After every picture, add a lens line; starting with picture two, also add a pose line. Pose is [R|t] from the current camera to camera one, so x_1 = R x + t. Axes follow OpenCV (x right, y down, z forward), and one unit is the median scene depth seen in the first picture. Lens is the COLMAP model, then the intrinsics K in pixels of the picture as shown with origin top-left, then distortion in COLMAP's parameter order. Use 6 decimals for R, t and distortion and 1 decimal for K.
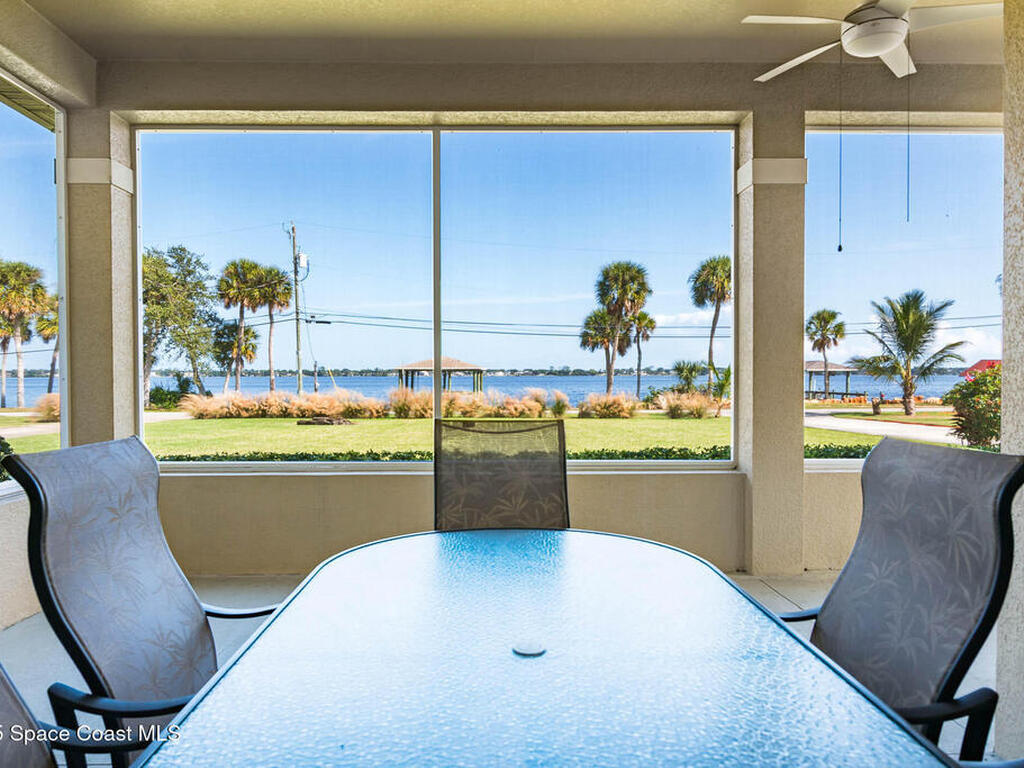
lens RADIAL K [[726.0, 0, 512.0], [0, 726.0, 384.0], [0, 0, 1]] dist [-0.024225, 0.000432]
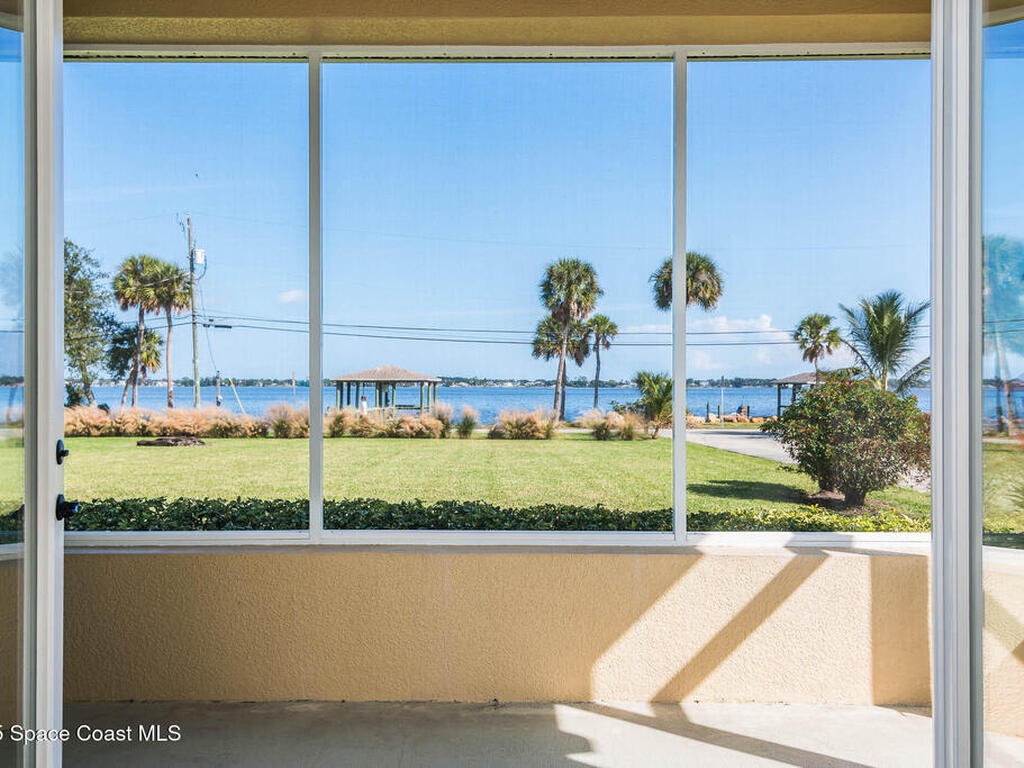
lens RADIAL K [[807.3, 0, 512.0], [0, 807.3, 384.0], [0, 0, 1]] dist [0.009072, 0.005221]
pose [[0.999694, 0.004399, -0.024356, 0.109071], [-0.004750, 0.999885, -0.014370, -0.003280], [0.024290, 0.014482, 0.999600, 0.030788]]
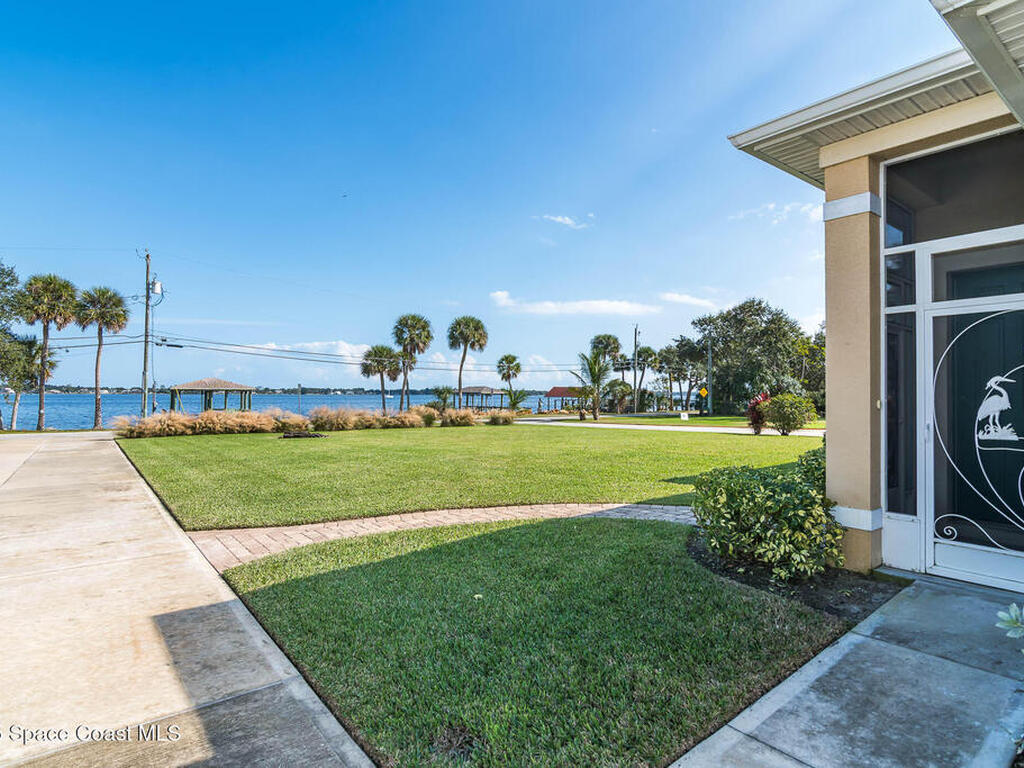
lens RADIAL K [[561.5, 0, 512.0], [0, 561.5, 384.0], [0, 0, 1]] dist [0.001955, -0.000583]
pose [[0.796570, 0.016546, 0.604320, -0.353407], [0.001609, 0.999564, -0.029489, -0.003032], [-0.604544, 0.024462, 0.796196, 0.029863]]
